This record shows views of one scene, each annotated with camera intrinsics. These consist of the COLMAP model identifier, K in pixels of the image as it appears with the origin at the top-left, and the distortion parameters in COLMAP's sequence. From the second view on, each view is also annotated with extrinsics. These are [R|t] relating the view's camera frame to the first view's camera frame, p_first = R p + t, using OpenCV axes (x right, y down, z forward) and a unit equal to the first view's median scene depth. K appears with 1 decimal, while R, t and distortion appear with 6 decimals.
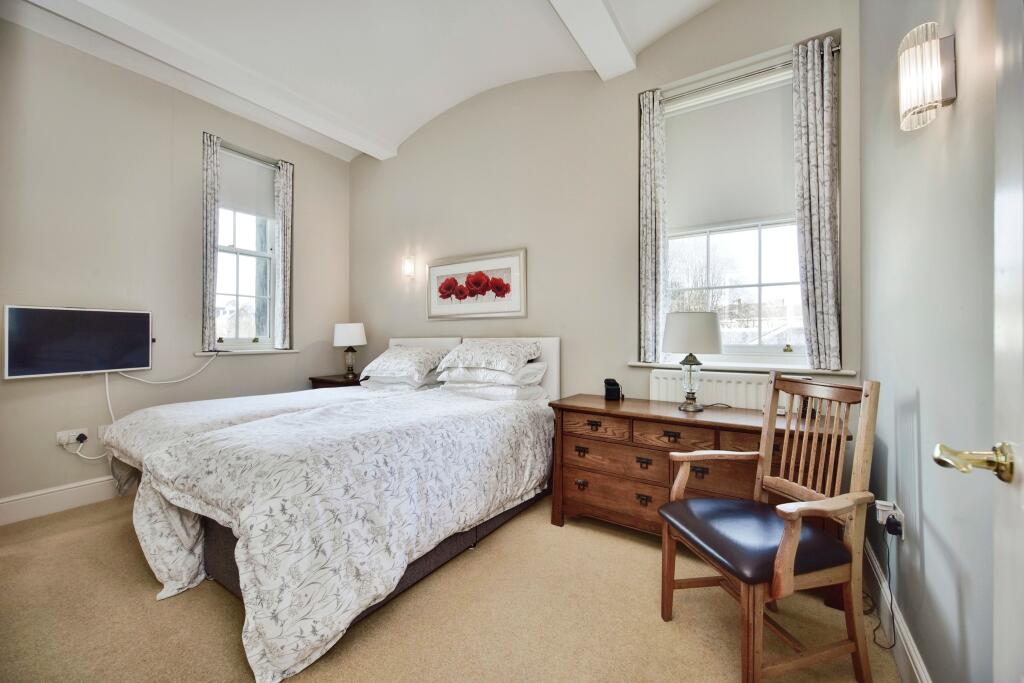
lens RADIAL K [[400.0, 0, 516.4], [0, 400.0, 332.3], [0, 0, 1]] dist [-0.017207, -0.000176]
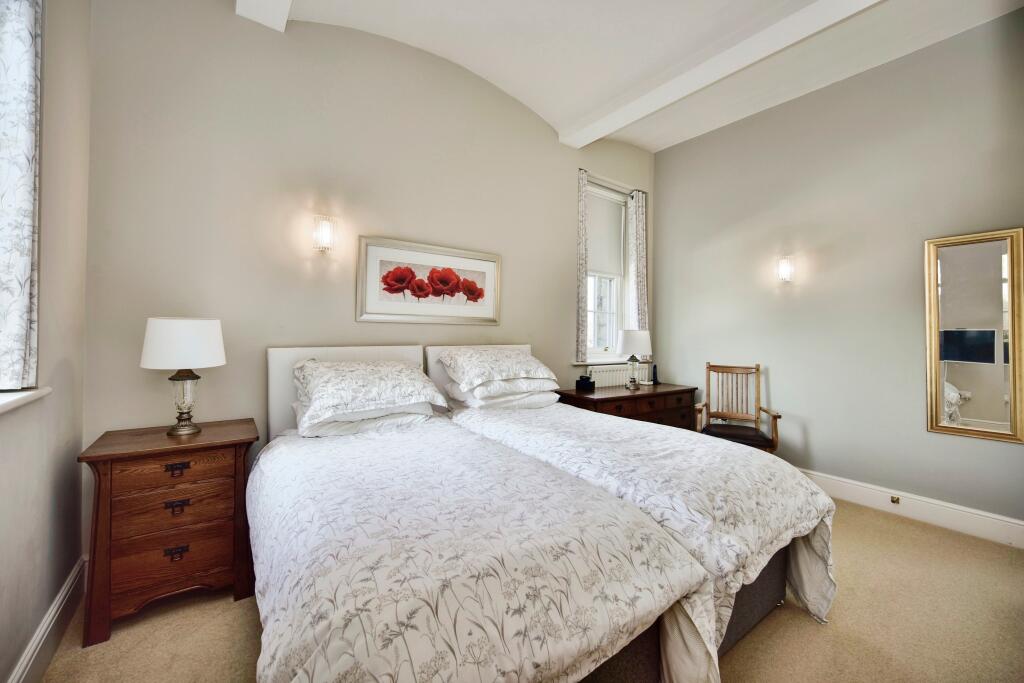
lens RADIAL K [[400.0, 0, 515.8], [0, 400.0, 340.2], [0, 0, 1]] dist [-0.017207, -0.000176]
pose [[0.347114, 0.004280, 0.937813, -0.838458], [-0.006177, 0.999978, -0.002277, 0.001460], [-0.937802, -0.005003, 0.347133, 0.574904]]
